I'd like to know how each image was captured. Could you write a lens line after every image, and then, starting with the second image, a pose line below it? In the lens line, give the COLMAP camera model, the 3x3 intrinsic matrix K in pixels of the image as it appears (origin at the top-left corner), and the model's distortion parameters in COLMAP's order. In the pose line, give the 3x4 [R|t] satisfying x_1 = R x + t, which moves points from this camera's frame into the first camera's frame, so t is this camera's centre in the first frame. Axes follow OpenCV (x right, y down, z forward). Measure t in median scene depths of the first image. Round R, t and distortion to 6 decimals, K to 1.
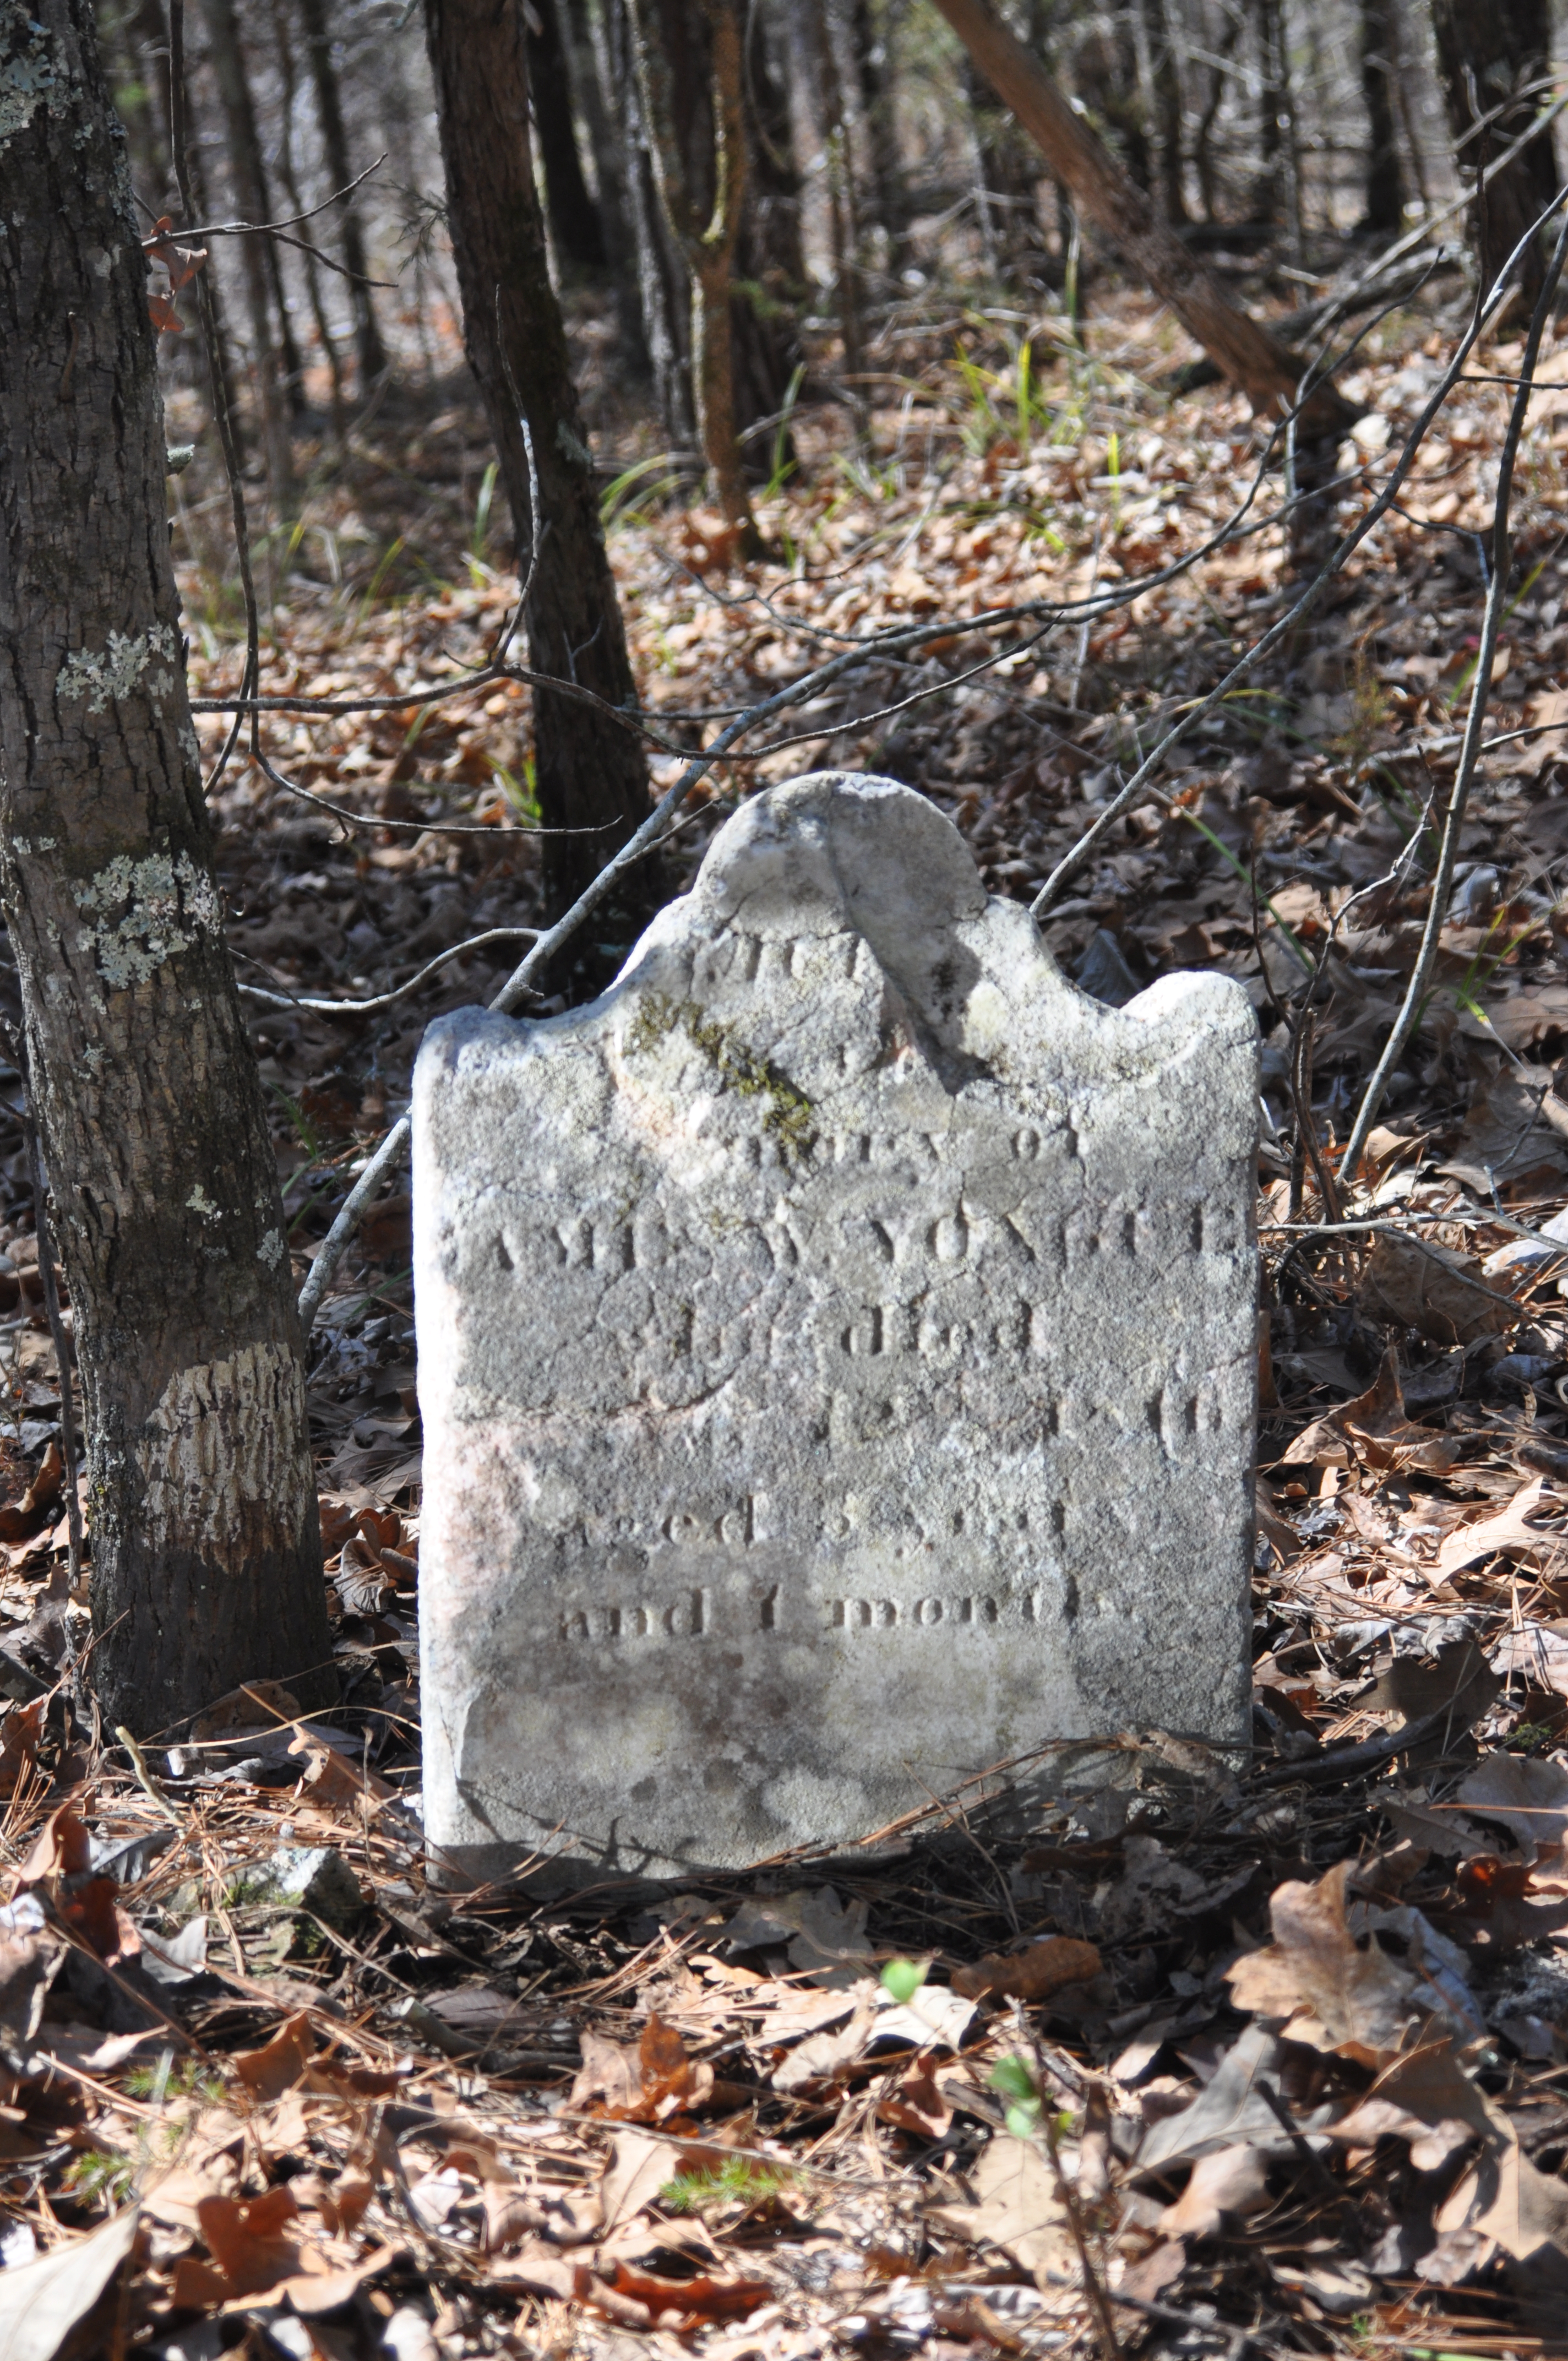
lens RADIAL K [[4163.9, 0, 784.0], [0, 4163.9, 1180.5], [0, 0, 1]] dist [-0.057502, 0.131971]
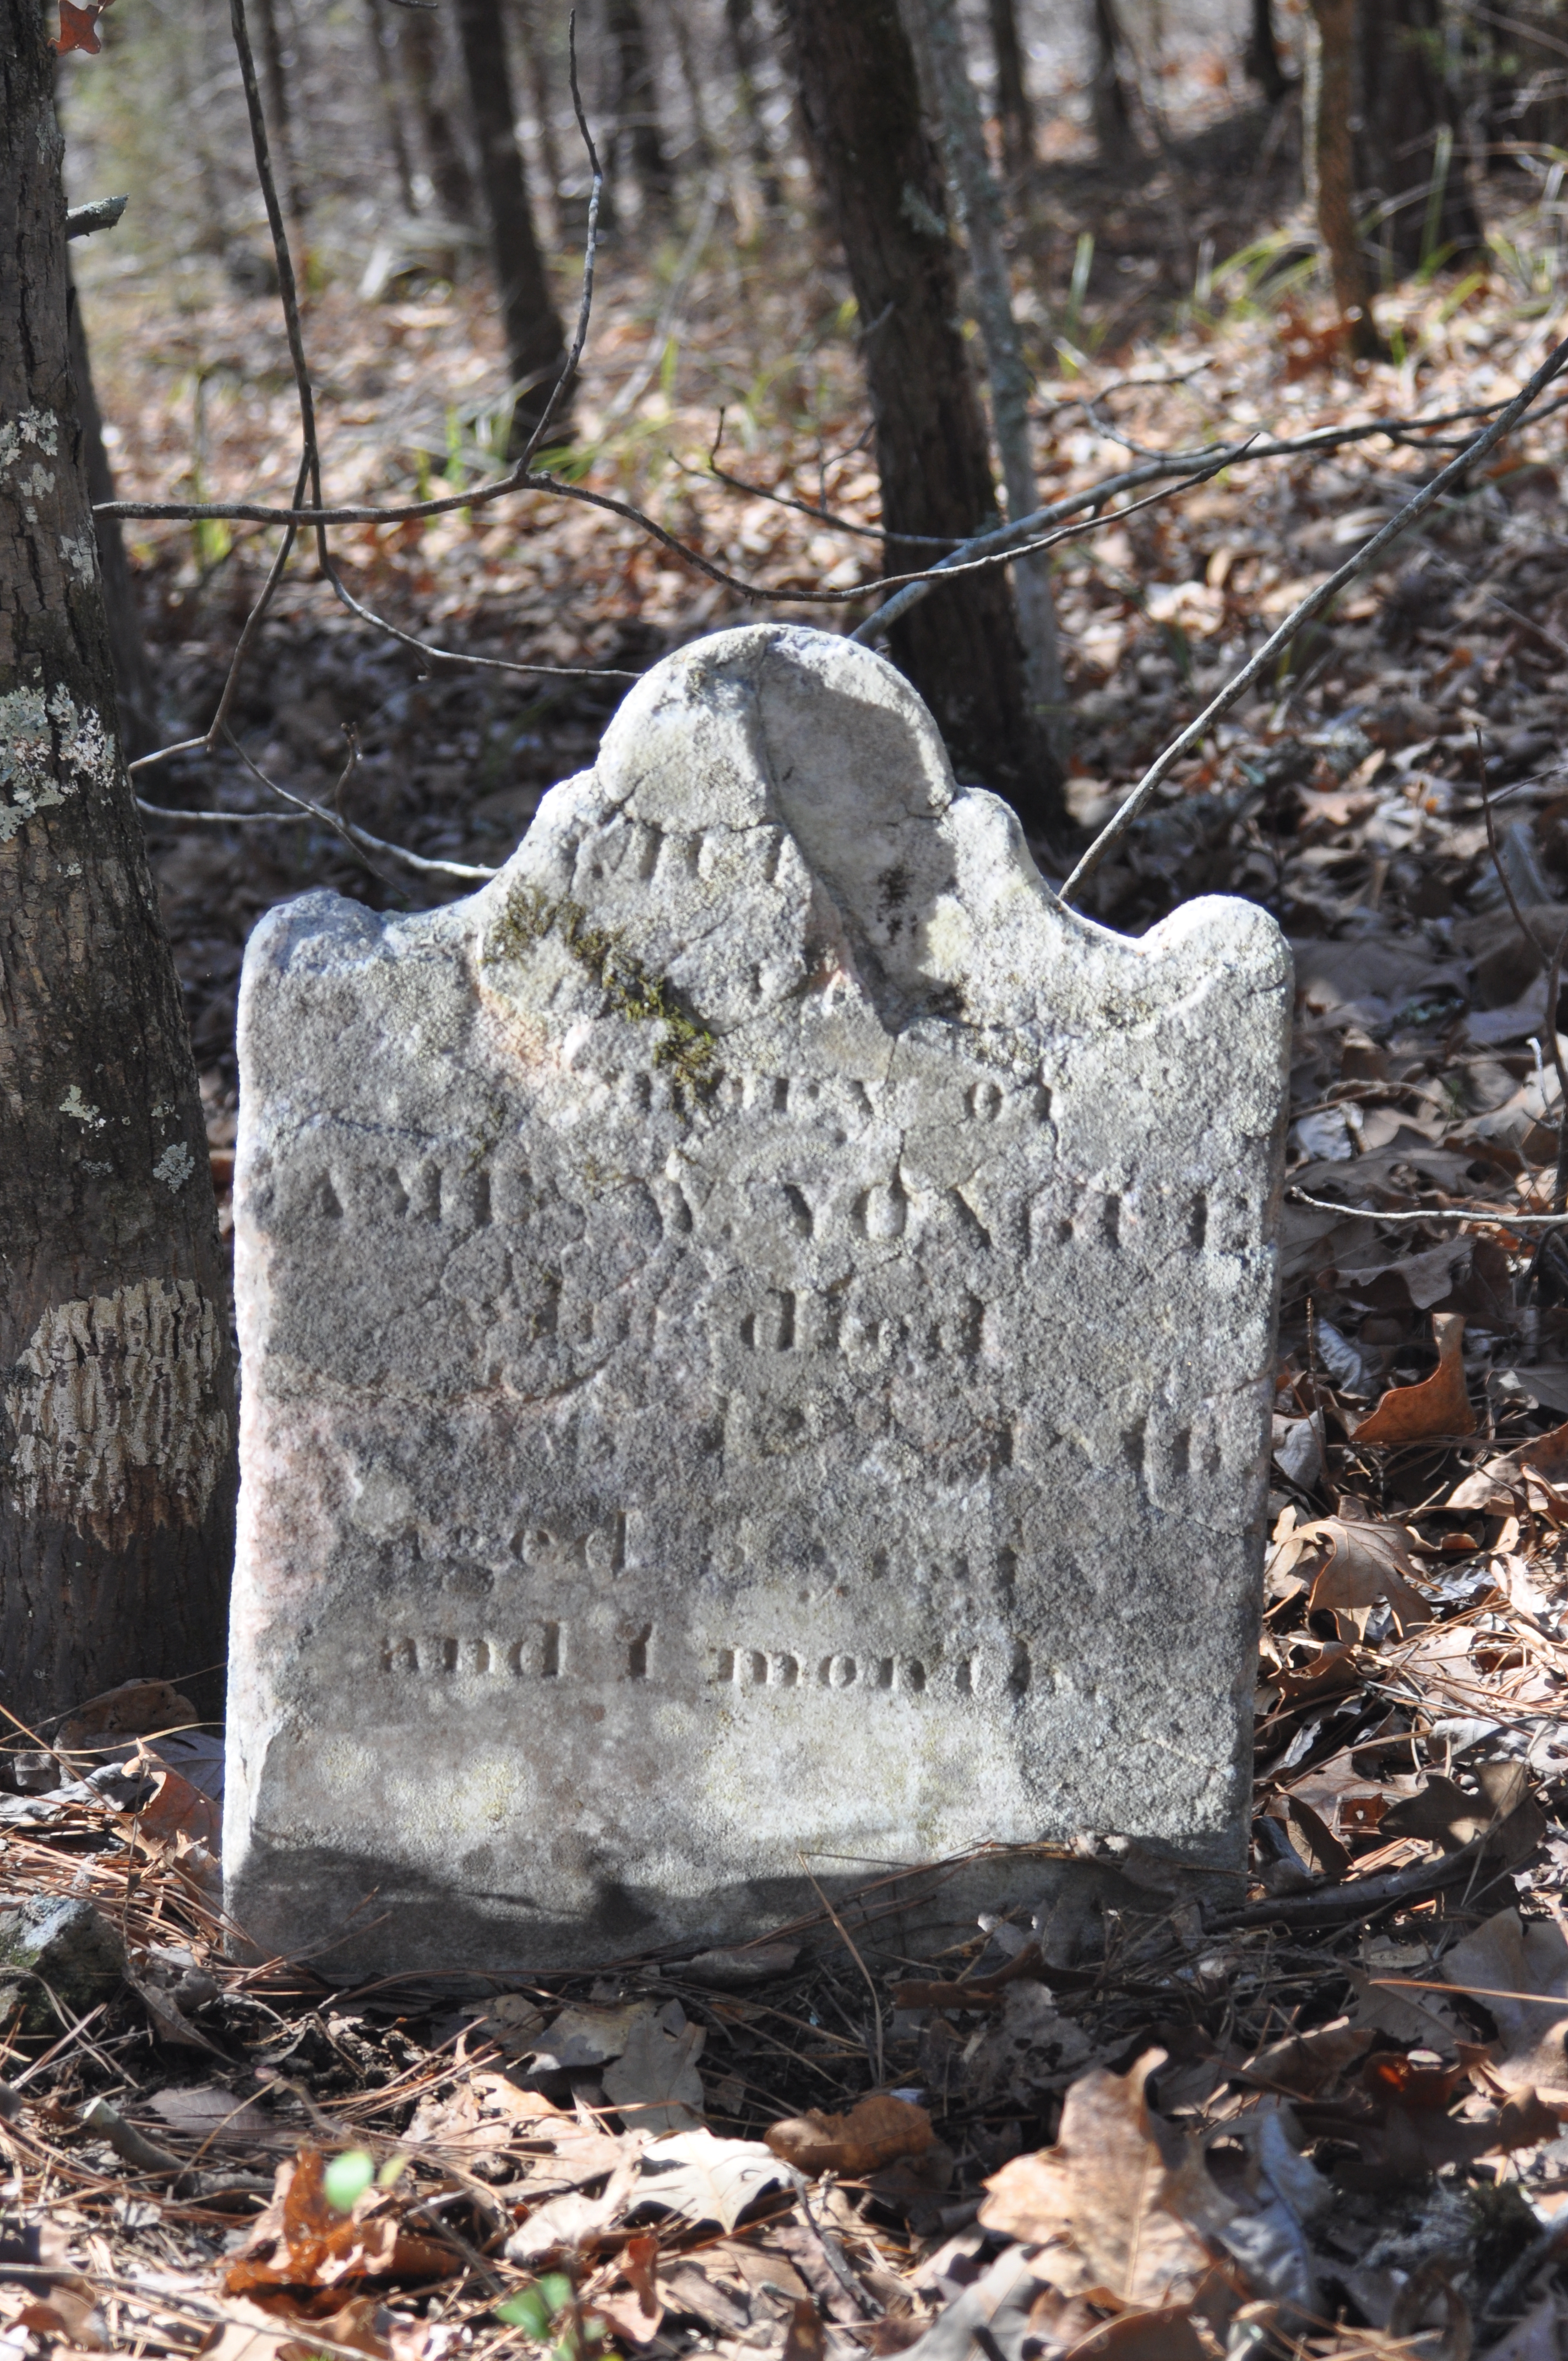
lens RADIAL K [[4725.7, 0, 784.0], [0, 4725.7, 1180.5], [0, 0, 1]] dist [-0.012563, 0.088364]
pose [[0.984282, 0.062869, -0.165037, 0.171231], [-0.058427, 0.997790, 0.031636, -0.019960], [0.166661, -0.021496, 0.985780, 0.097479]]
